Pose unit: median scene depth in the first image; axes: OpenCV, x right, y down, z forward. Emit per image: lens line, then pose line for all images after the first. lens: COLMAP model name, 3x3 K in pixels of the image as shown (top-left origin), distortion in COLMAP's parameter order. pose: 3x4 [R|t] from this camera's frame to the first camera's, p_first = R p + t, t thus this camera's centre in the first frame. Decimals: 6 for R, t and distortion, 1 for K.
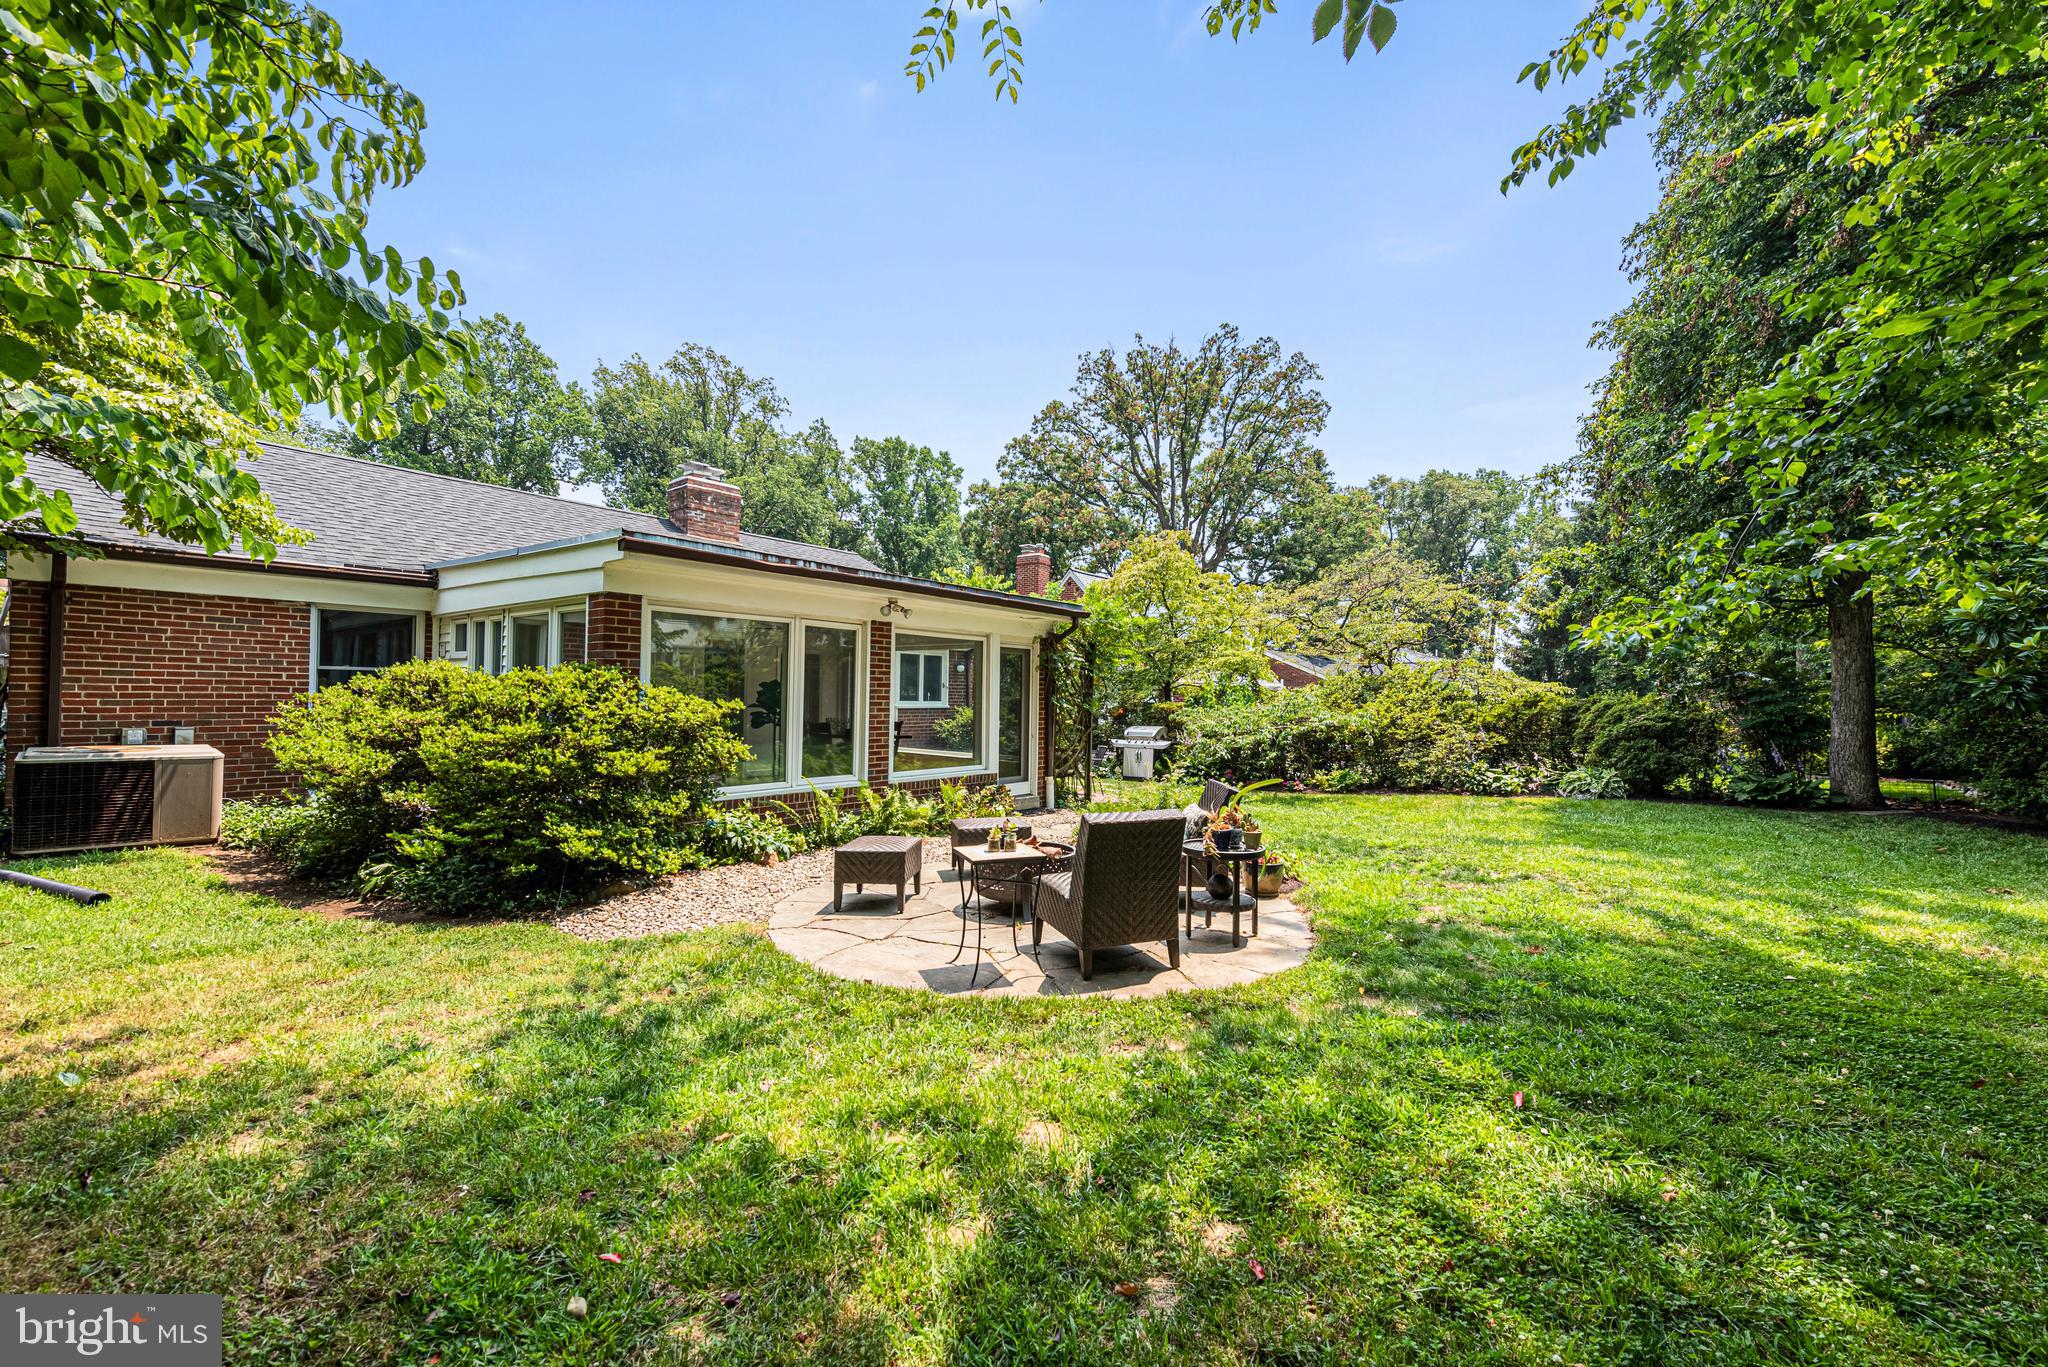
lens RADIAL K [[831.8, 0, 1021.3], [0, 831.8, 681.7], [0, 0, 1]] dist [0.014883, 0.000061]
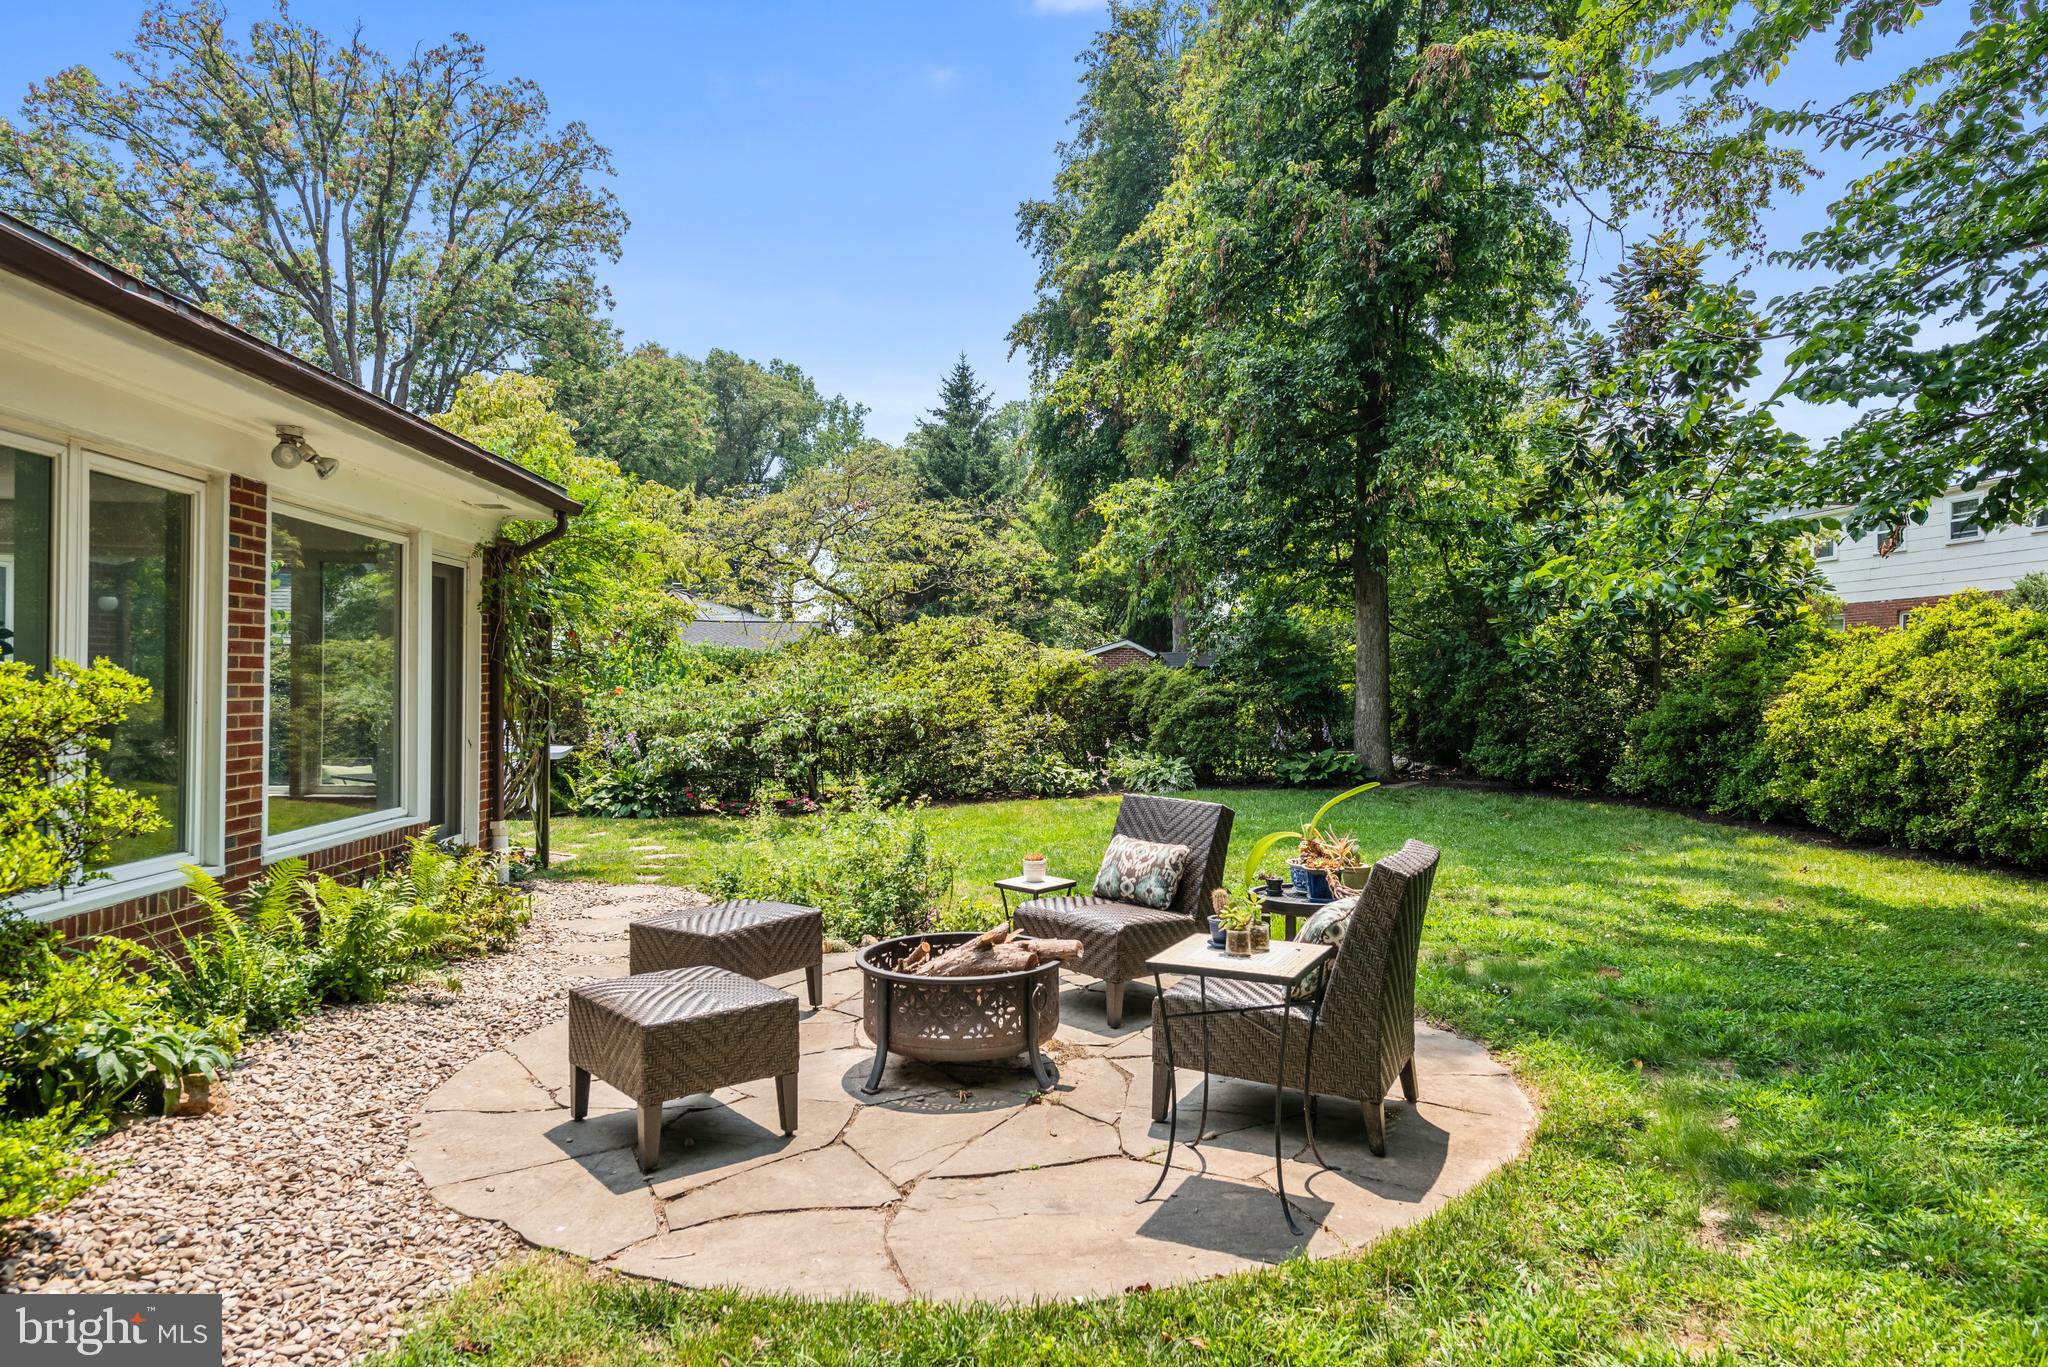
lens RADIAL K [[1256.7, 0, 1025.8], [0, 1256.7, 686.8], [0, 0, 1]] dist [0.014183, -0.005709]
pose [[0.719631, -0.007570, 0.694315, -0.246295], [-0.012798, 0.999626, 0.024164, 0.008523], [-0.694238, -0.026275, 0.719265, 0.203285]]
